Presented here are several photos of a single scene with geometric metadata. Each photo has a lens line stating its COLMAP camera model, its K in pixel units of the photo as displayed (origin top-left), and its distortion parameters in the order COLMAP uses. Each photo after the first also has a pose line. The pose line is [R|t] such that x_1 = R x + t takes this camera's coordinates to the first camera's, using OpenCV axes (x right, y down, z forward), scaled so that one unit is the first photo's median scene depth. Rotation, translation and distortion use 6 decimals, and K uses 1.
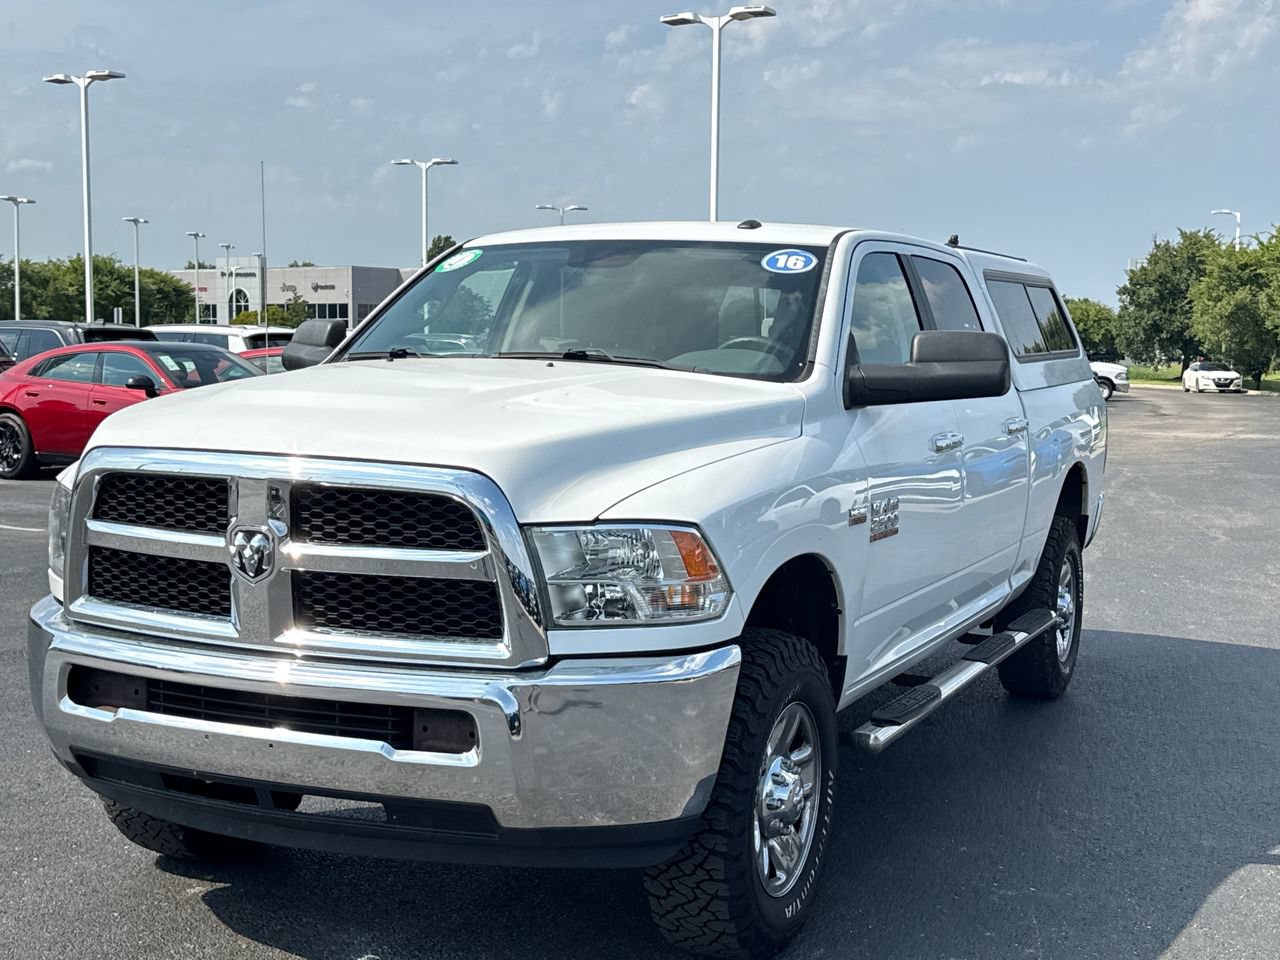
lens RADIAL K [[1748.1, 0, 640.0], [0, 1748.1, 480.0], [0, 0, 1]] dist [0.113861, -0.035145]
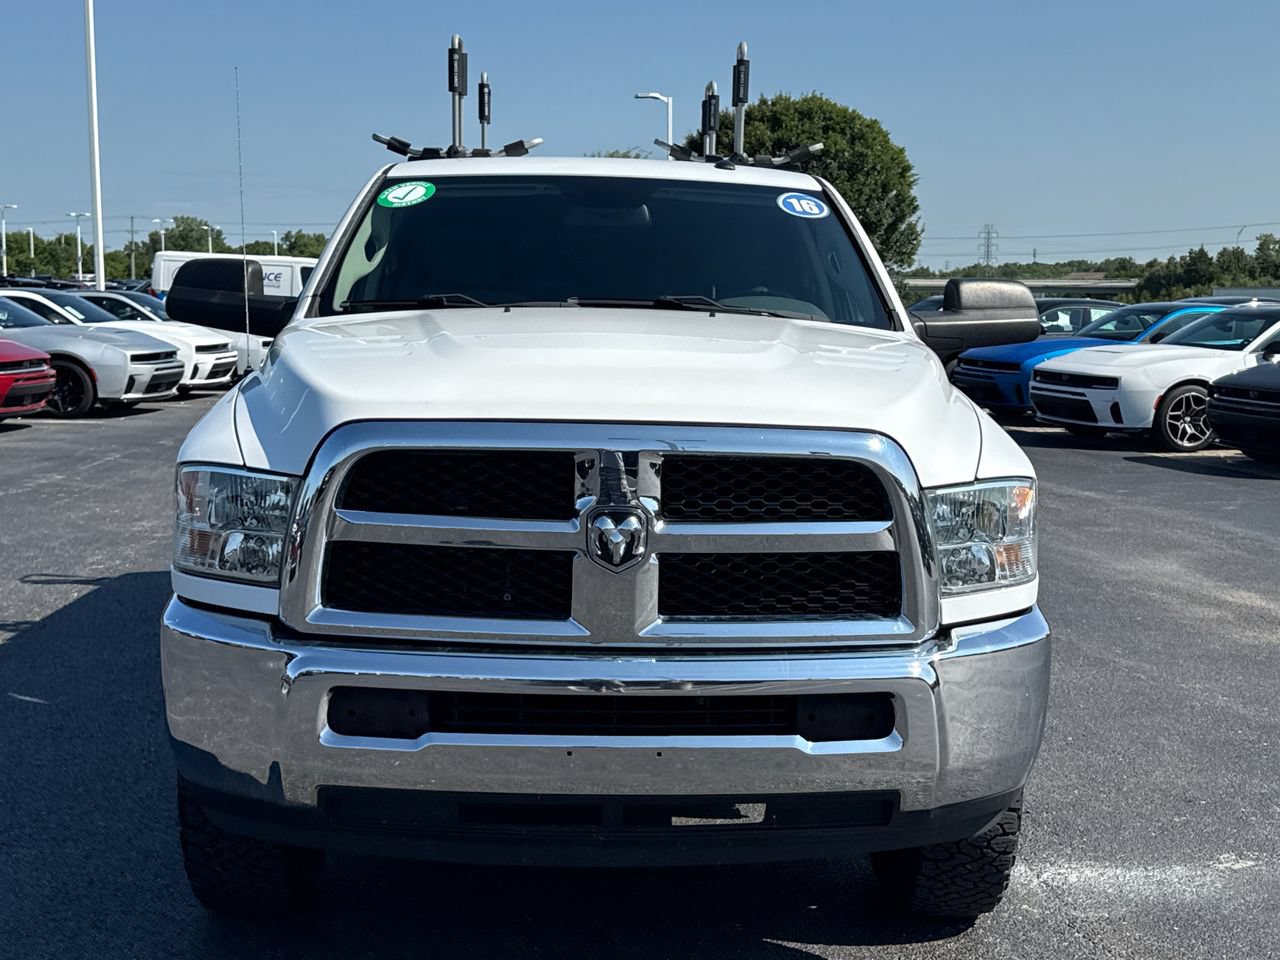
lens RADIAL K [[1748.1, 0, 640.0], [0, 1748.1, 480.0], [0, 0, 1]] dist [0.113861, -0.035145]
pose [[0.886362, -0.052755, 0.459978, -0.598245], [0.035120, 0.998286, 0.046818, -0.026883], [-0.461659, -0.025343, 0.886695, 0.224822]]
